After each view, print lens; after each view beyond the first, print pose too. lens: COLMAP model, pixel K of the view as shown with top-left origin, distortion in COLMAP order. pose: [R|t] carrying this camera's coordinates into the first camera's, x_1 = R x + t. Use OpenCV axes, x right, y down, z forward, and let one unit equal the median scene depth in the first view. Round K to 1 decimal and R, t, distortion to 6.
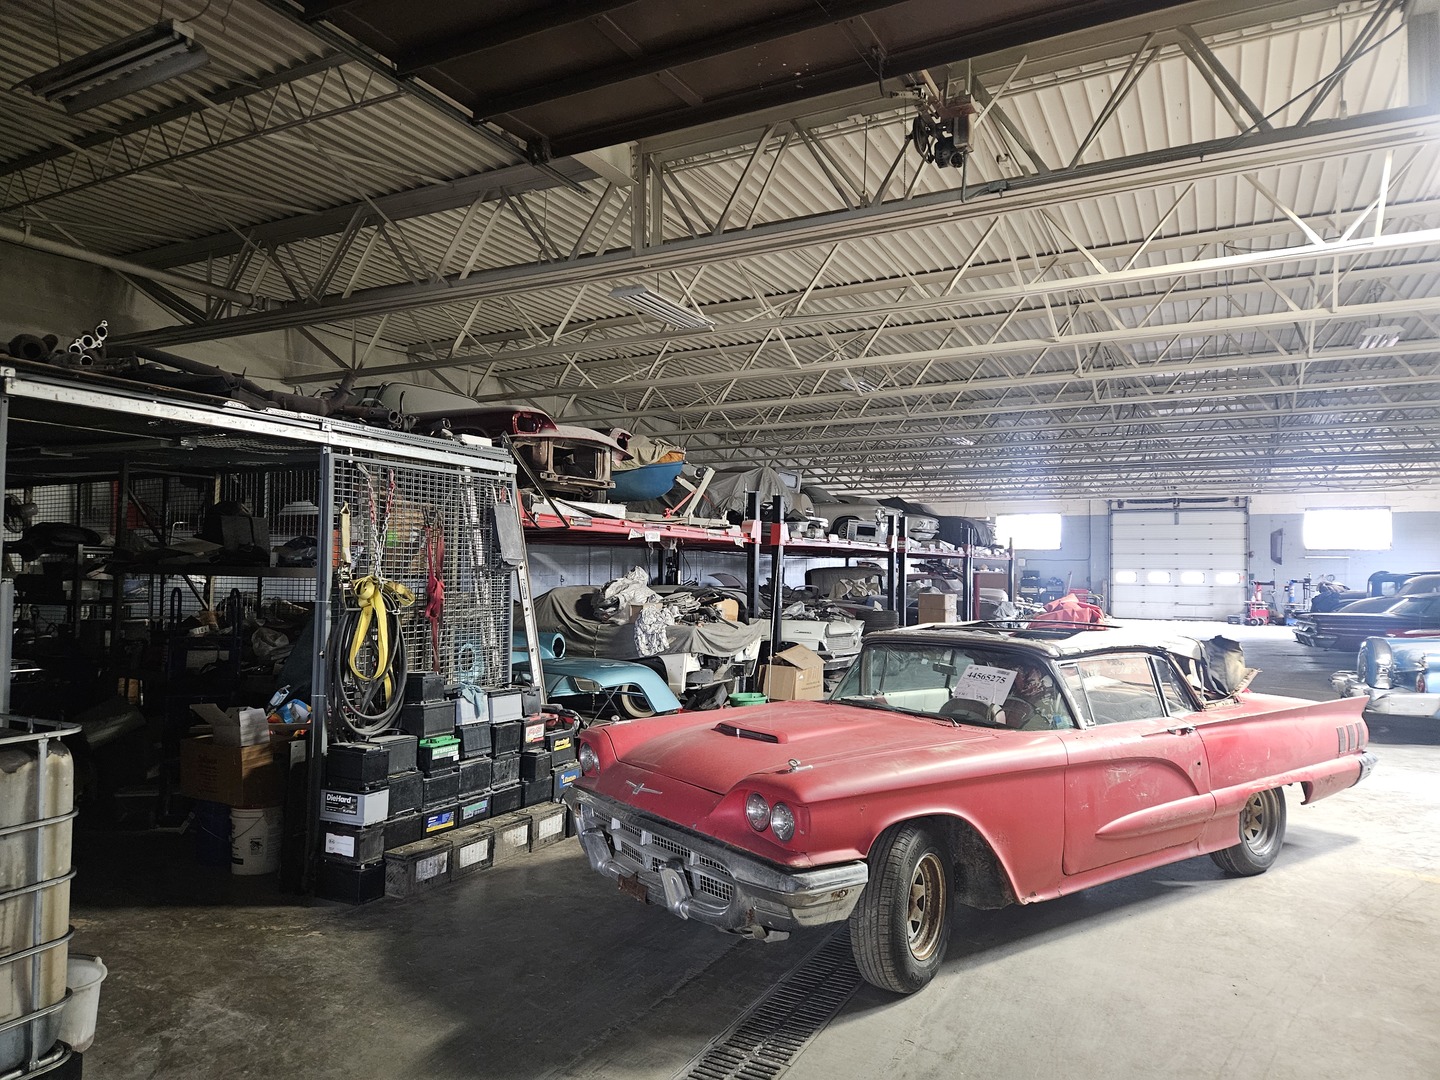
lens RADIAL K [[946.7, 0, 720.0], [0, 946.7, 540.0], [0, 0, 1]] dist [0.086481, -0.000149]
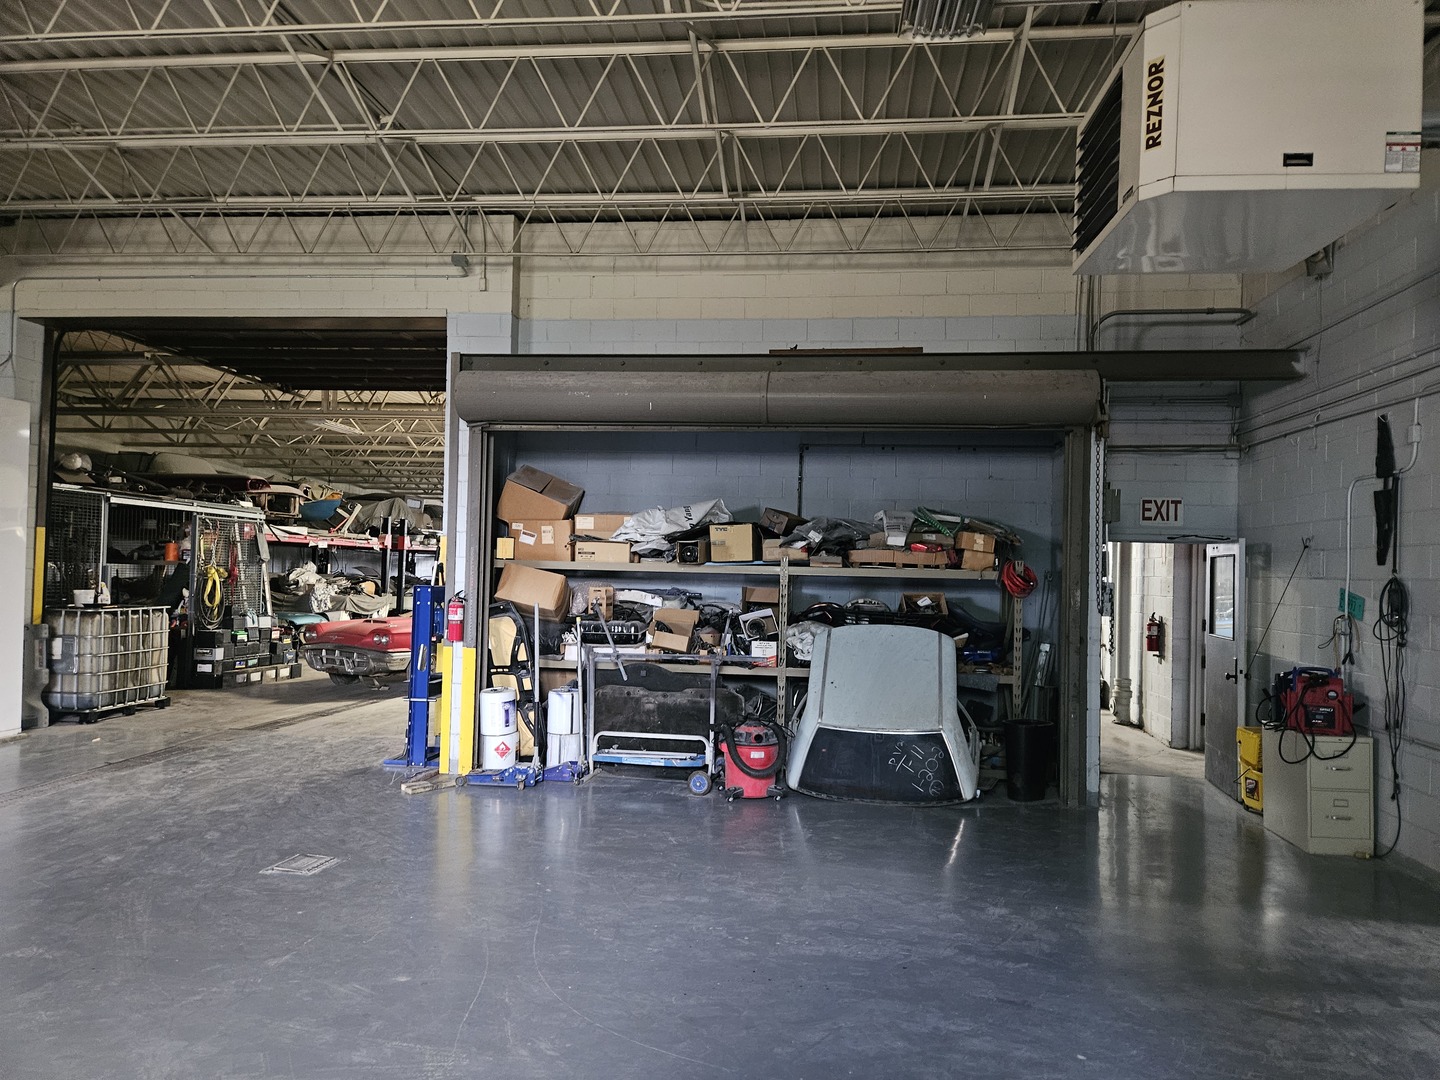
lens RADIAL K [[974.7, 0, 728.9], [0, 974.7, 550.5], [0, 0, 1]] dist [0.094832, -0.077971]
pose [[0.936014, 0.018721, 0.351464, -0.010383], [-0.024166, 0.999646, 0.011111, -0.032732], [-0.351131, -0.018893, 0.936136, -1.019748]]
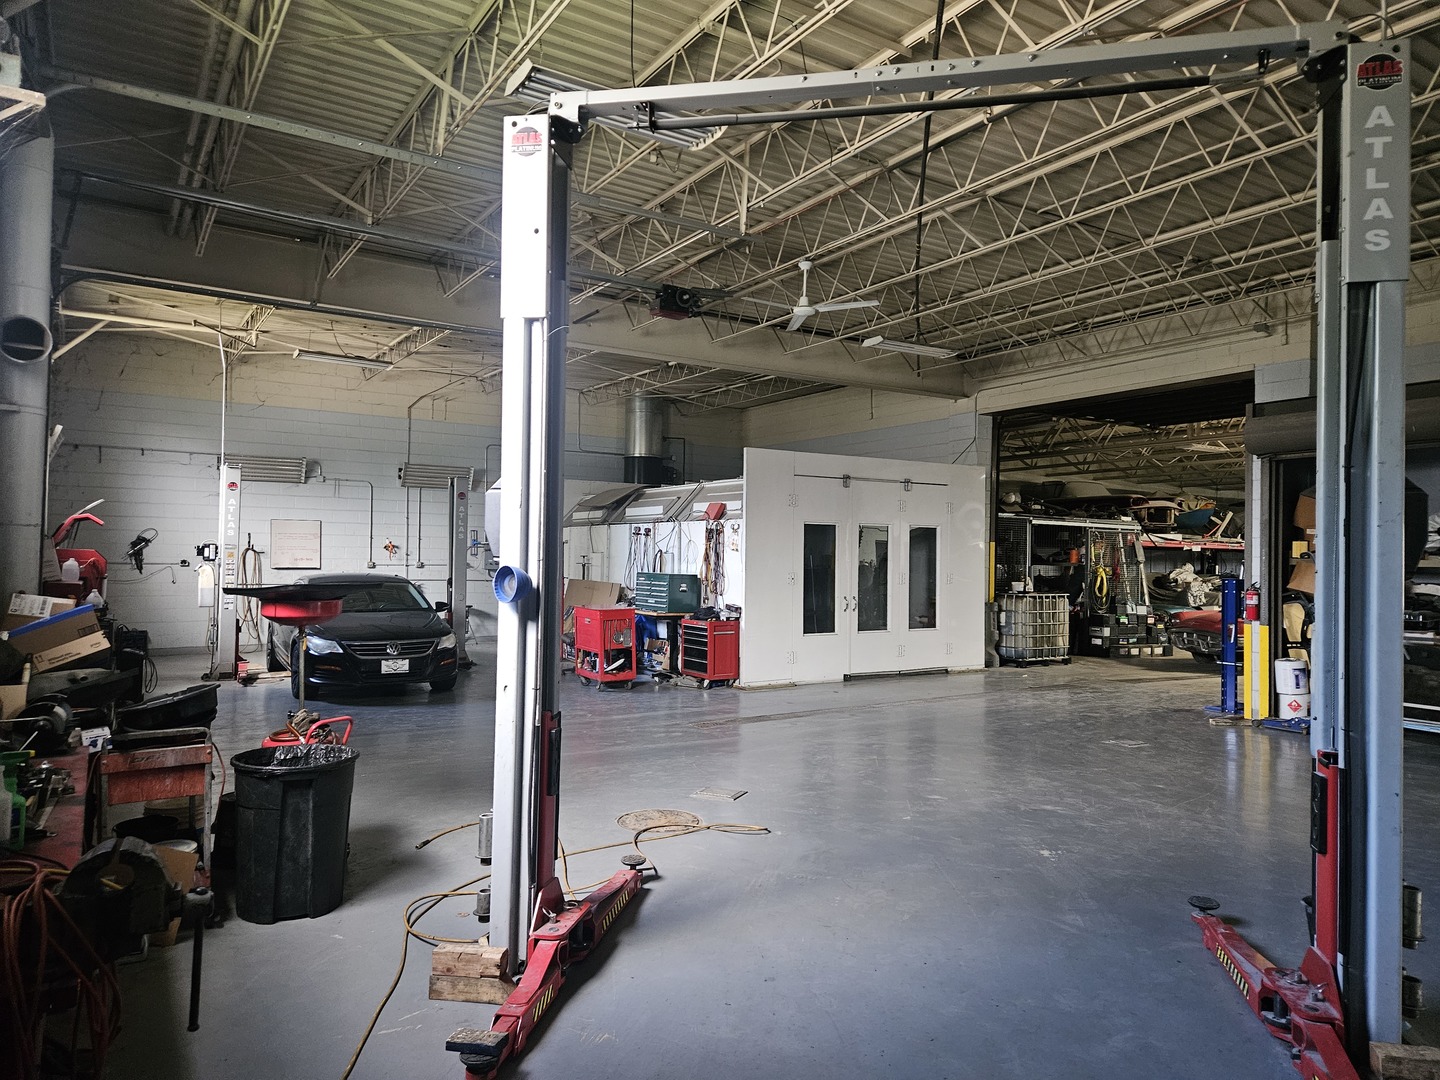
lens RADIAL K [[974.7, 0, 728.9], [0, 974.7, 550.5], [0, 0, 1]] dist [0.094832, -0.077971]
pose [[0.871961, -0.001433, -0.489573, 0.101733], [0.009637, 0.999852, 0.014238, -0.041312], [0.489480, -0.017133, 0.871846, -1.428325]]
